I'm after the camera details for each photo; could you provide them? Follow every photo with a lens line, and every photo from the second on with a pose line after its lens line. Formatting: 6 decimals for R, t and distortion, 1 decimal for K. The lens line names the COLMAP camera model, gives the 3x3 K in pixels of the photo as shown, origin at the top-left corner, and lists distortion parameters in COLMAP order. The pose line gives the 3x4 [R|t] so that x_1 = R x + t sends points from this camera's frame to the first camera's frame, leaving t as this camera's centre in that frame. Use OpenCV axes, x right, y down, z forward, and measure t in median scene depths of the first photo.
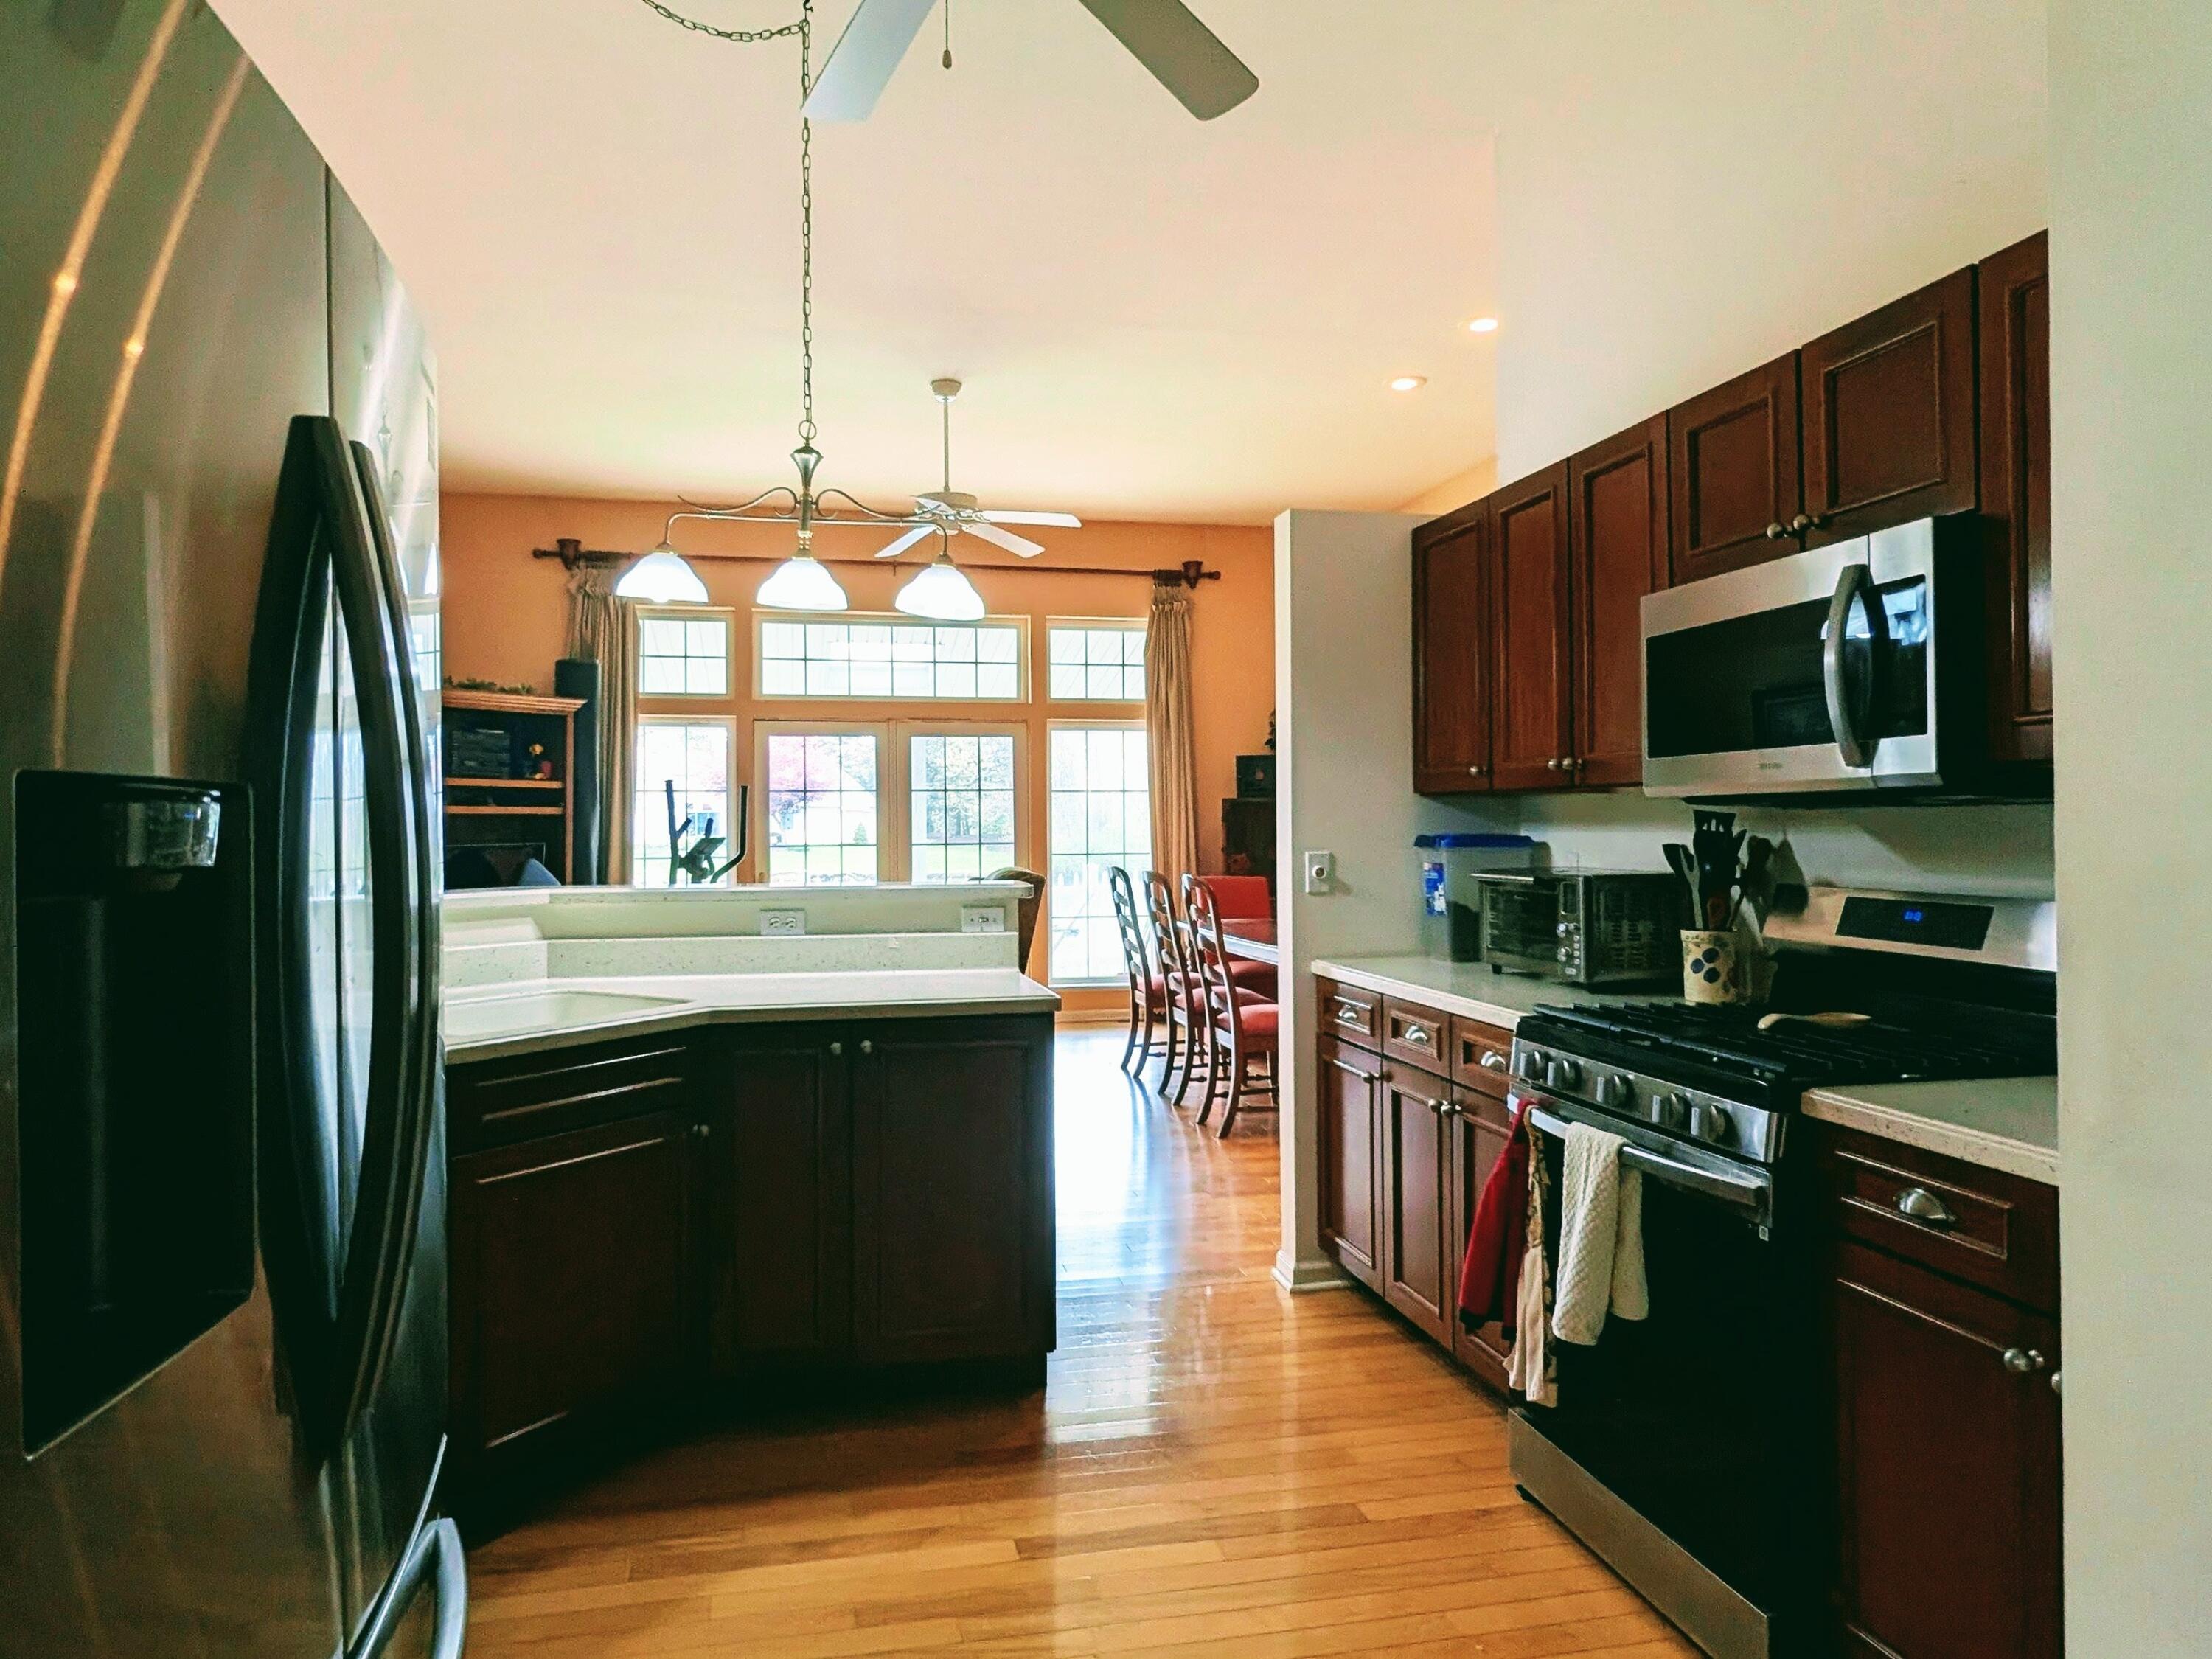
lens RADIAL K [[1428.4, 0, 1115.0], [0, 1428.4, 820.7], [0, 0, 1]] dist [0.010264, -0.012373]
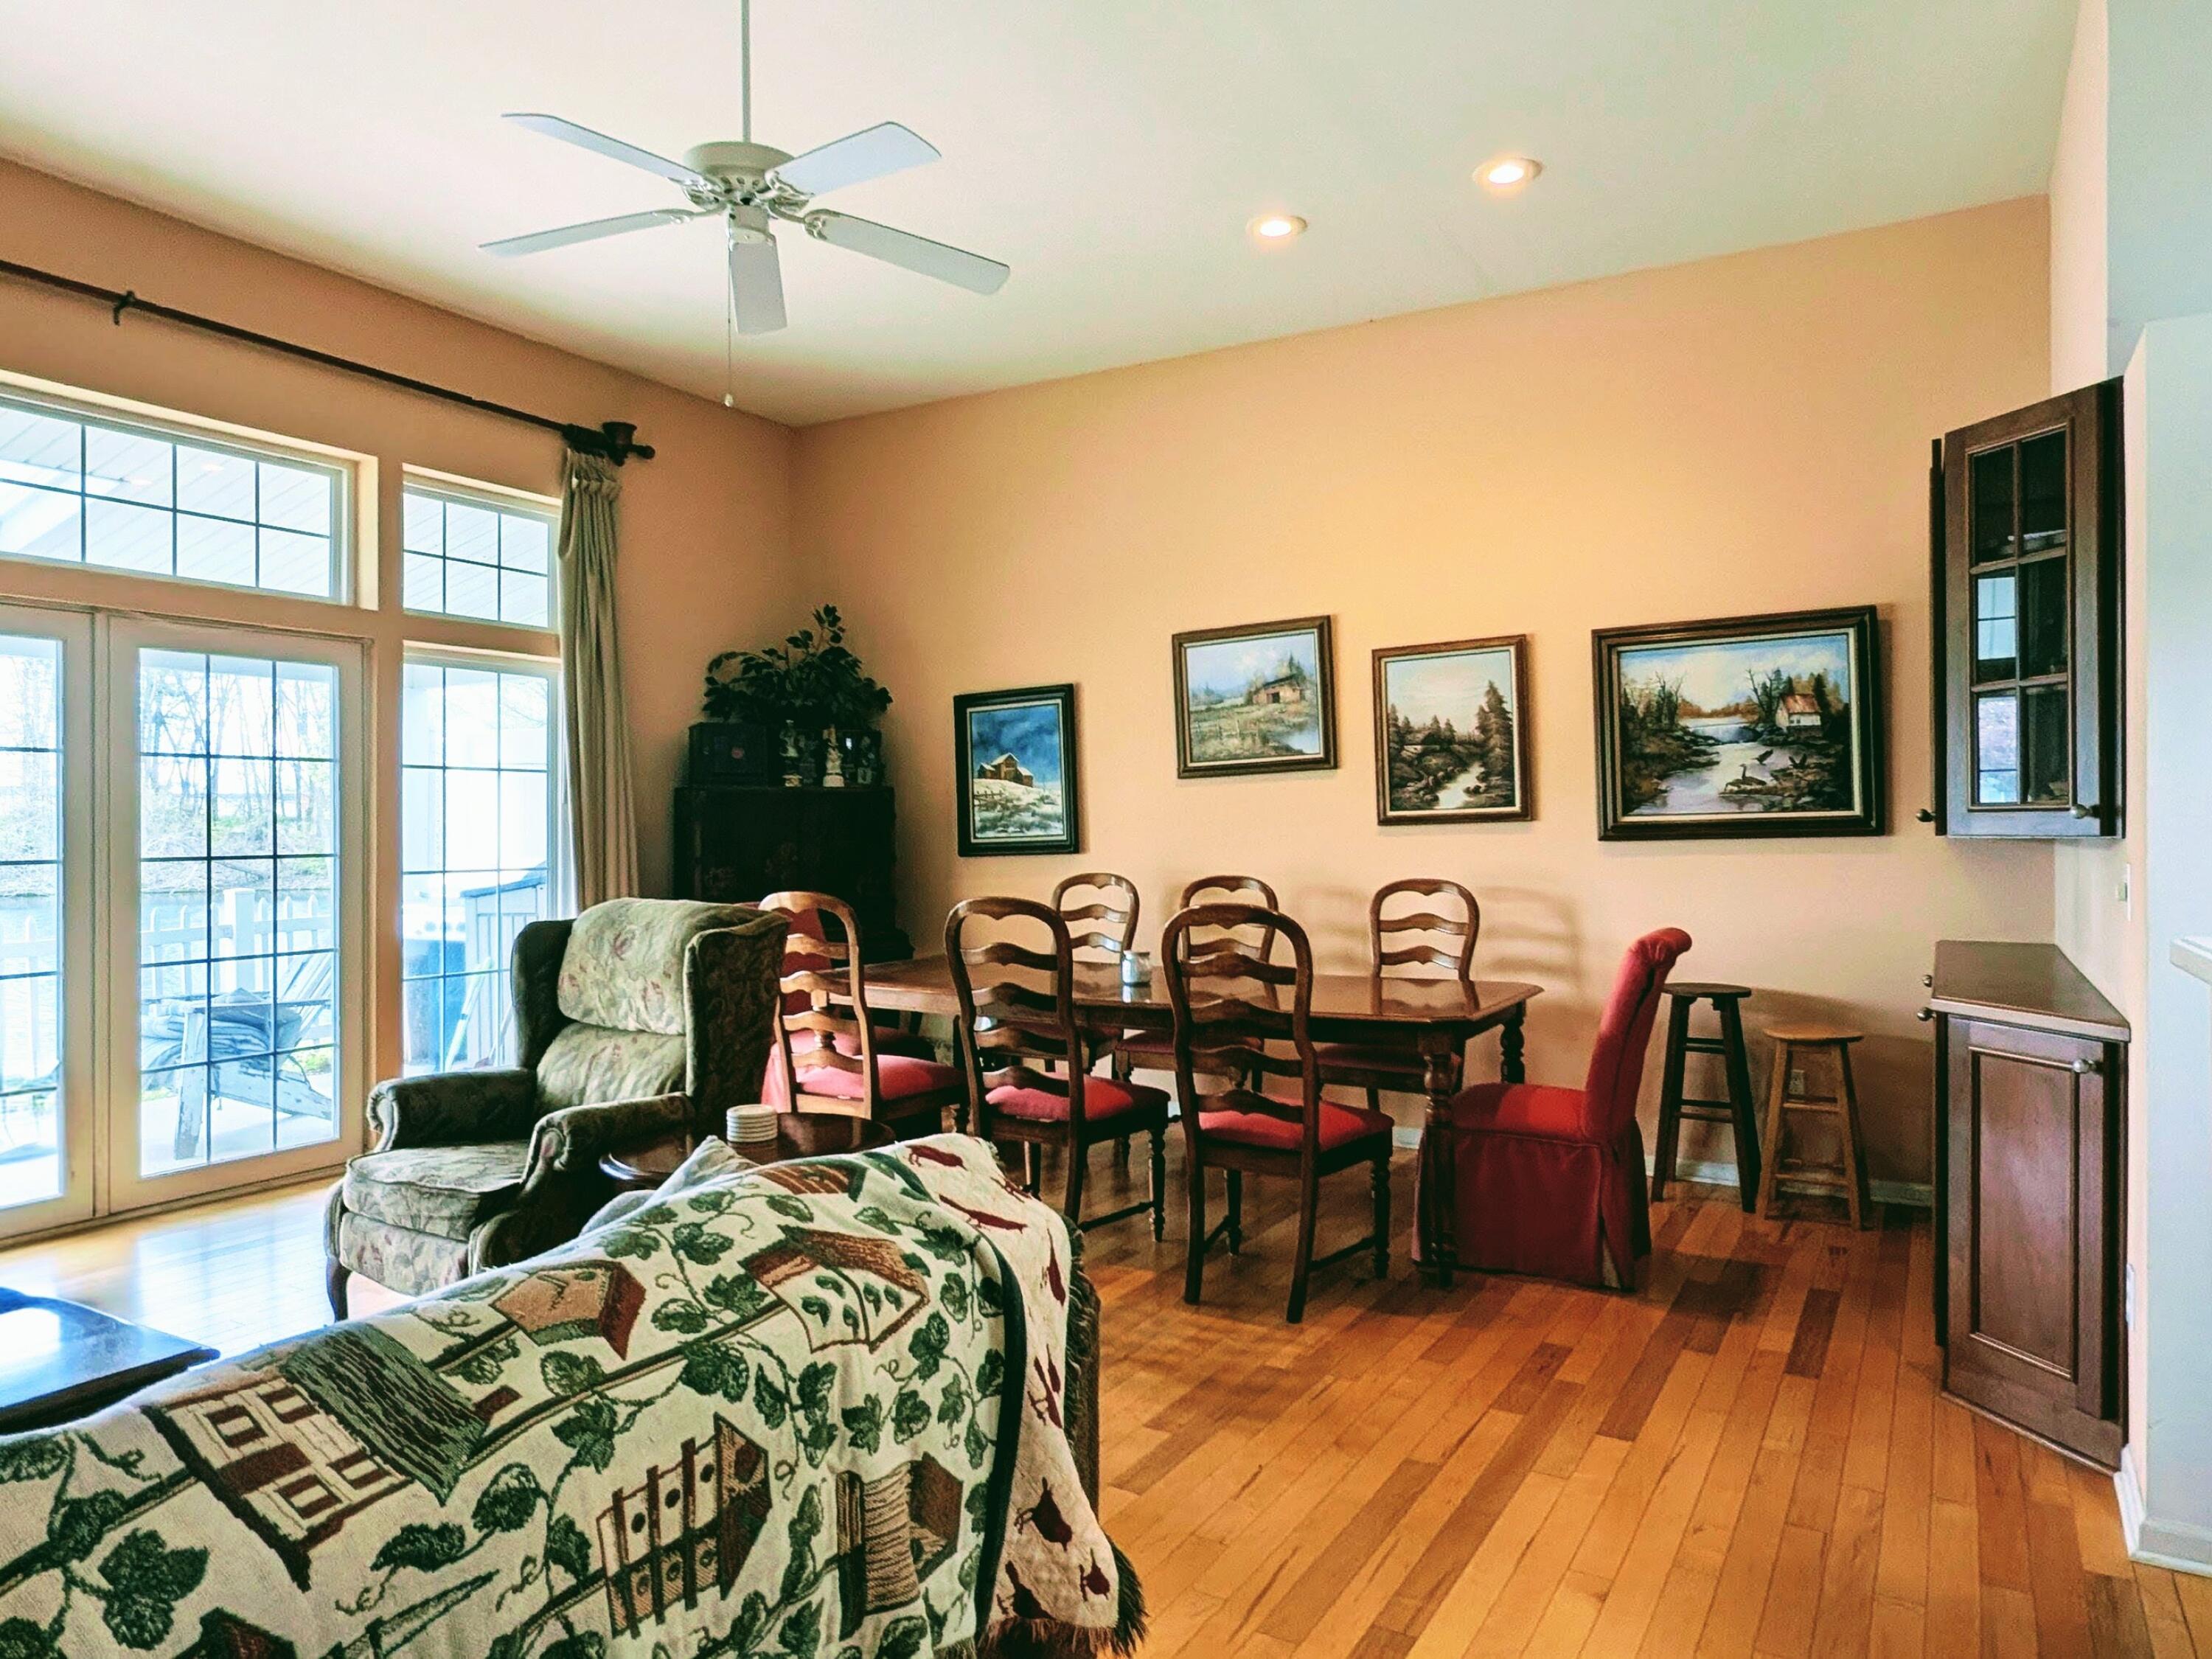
lens RADIAL K [[1428.4, 0, 1108.4], [0, 1428.4, 842.1], [0, 0, 1]] dist [0.010264, -0.012373]
pose [[0.670143, -0.002947, 0.742226, -0.281189], [0.002466, 0.999995, 0.001745, 0.008504], [-0.742228, 0.000661, 0.670147, 0.399716]]
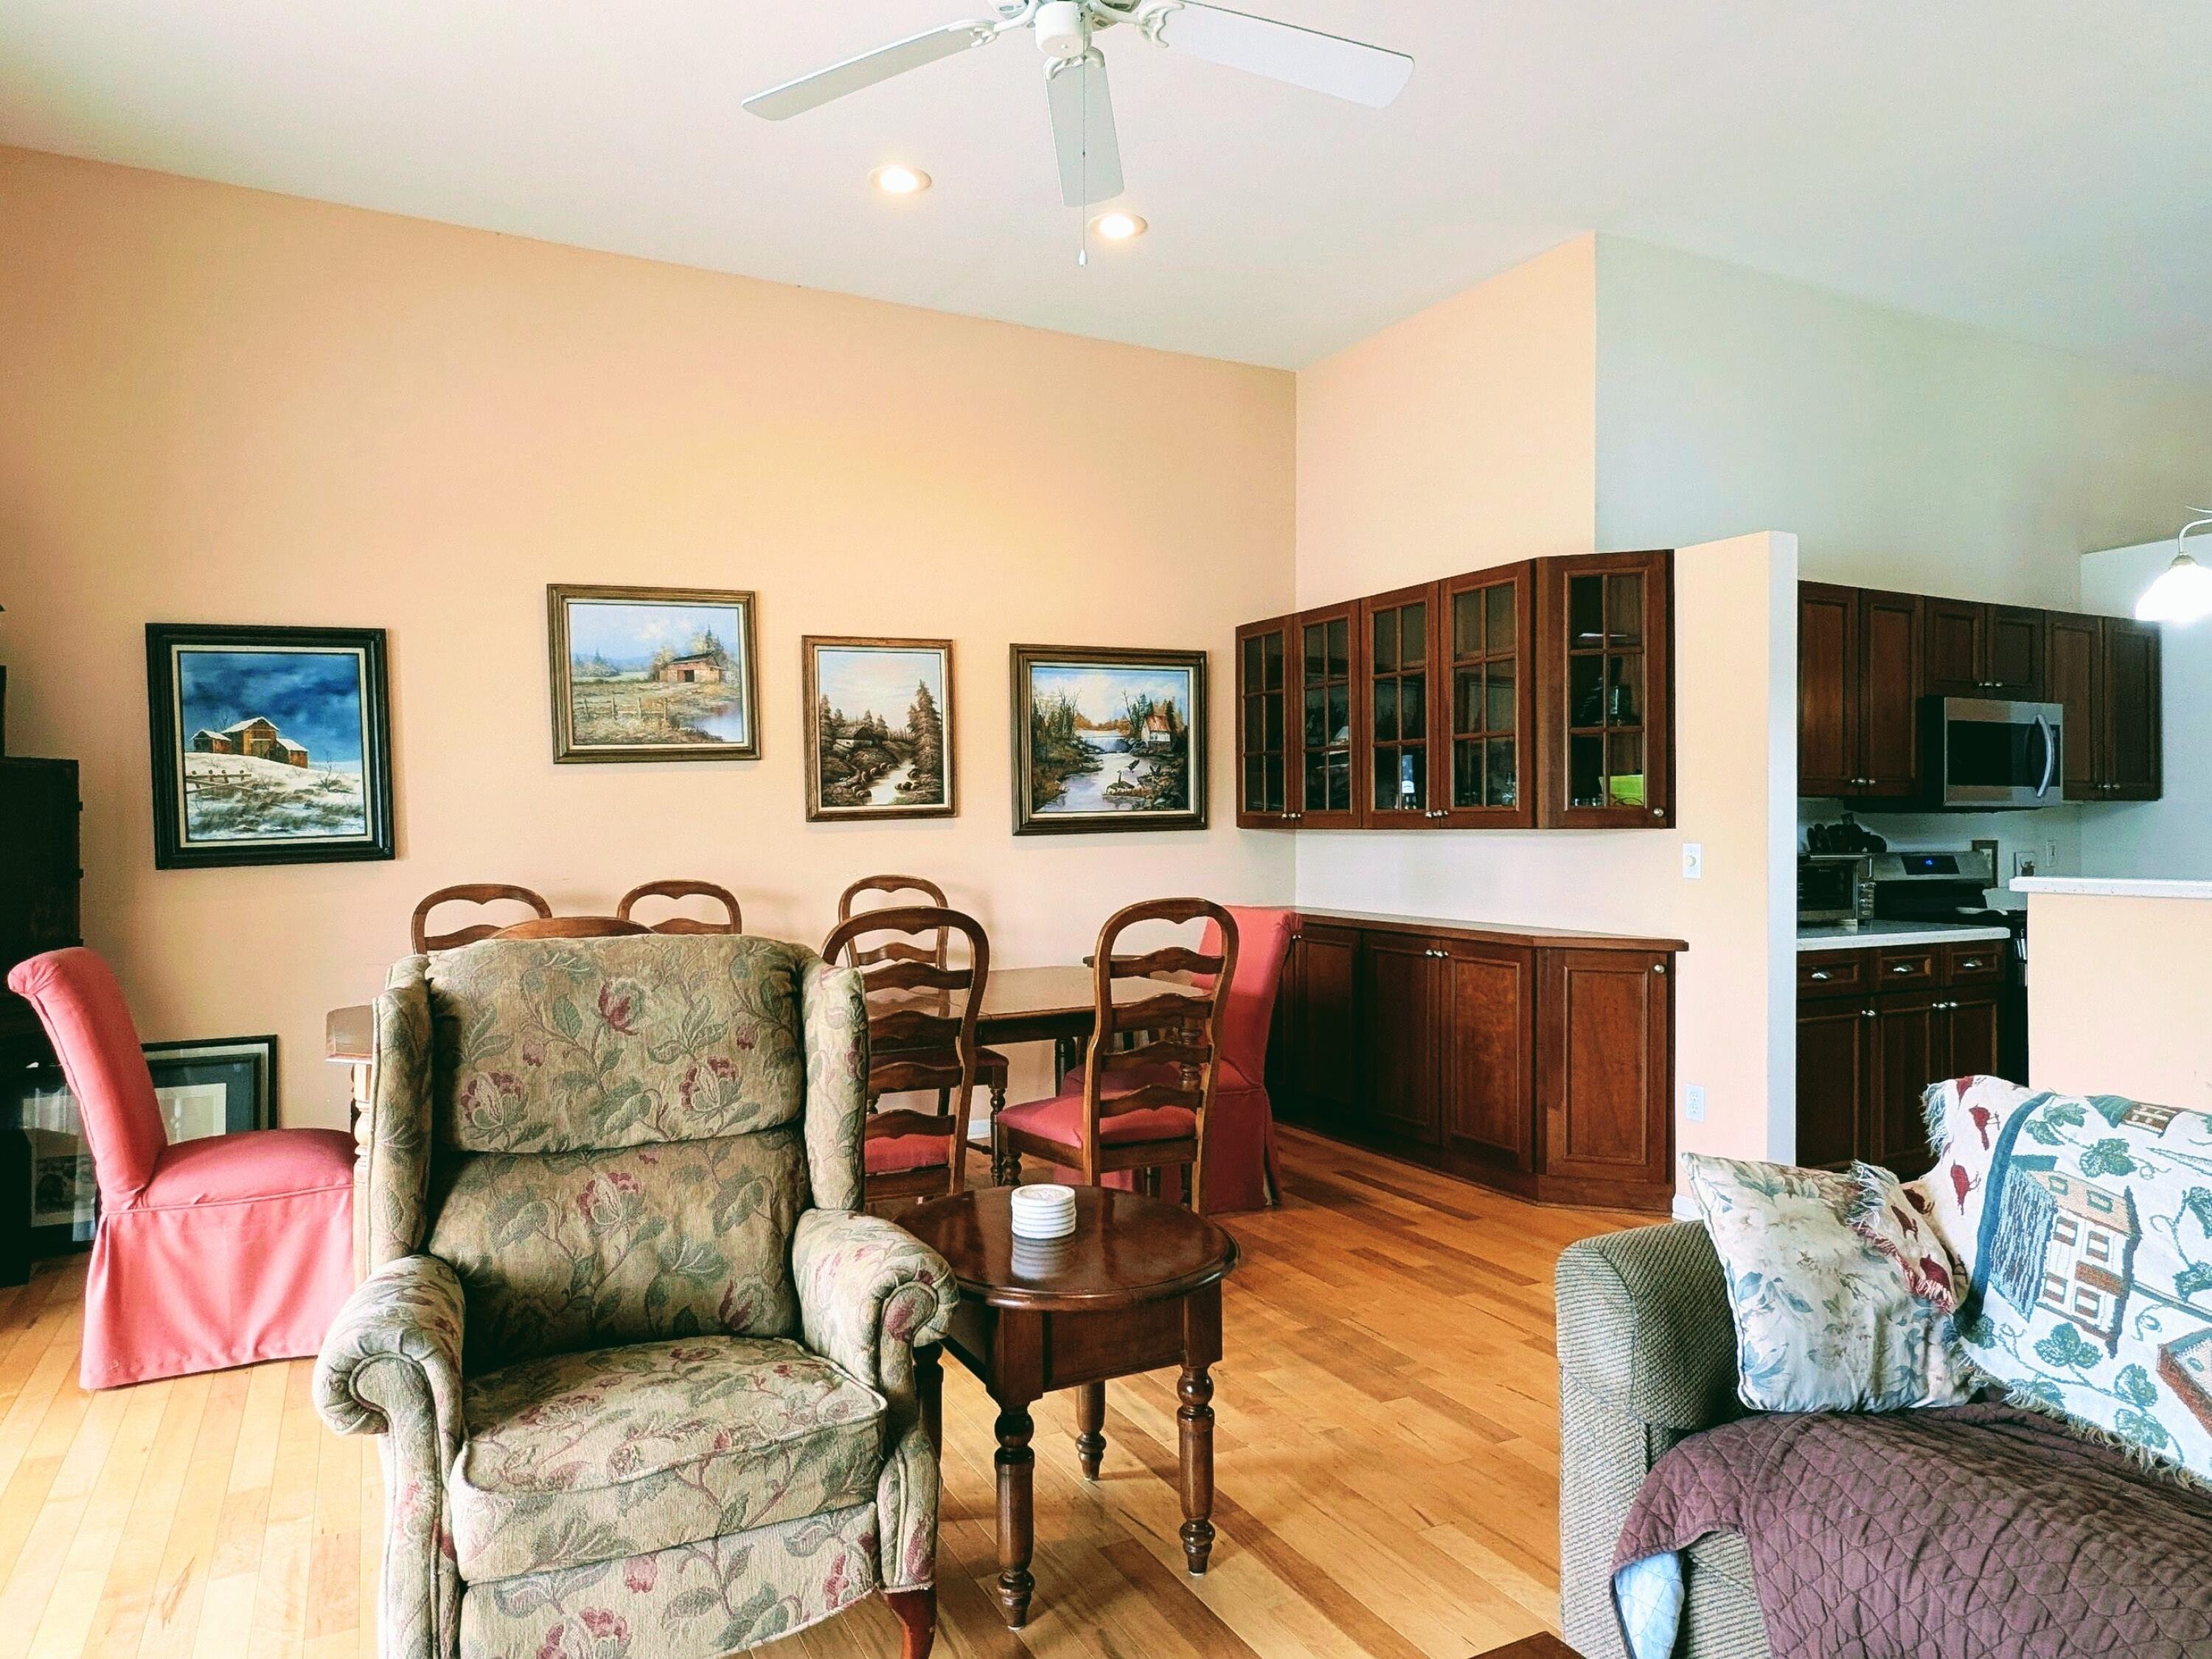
lens RADIAL K [[1428.4, 0, 1125.9], [0, 1428.4, 820.0], [0, 0, 1]] dist [0.010264, -0.012373]
pose [[-0.273596, 0.008222, 0.961810, -0.283566], [0.010002, 0.999934, -0.005703, 0.008429], [-0.961793, 0.008060, -0.273660, 0.413904]]
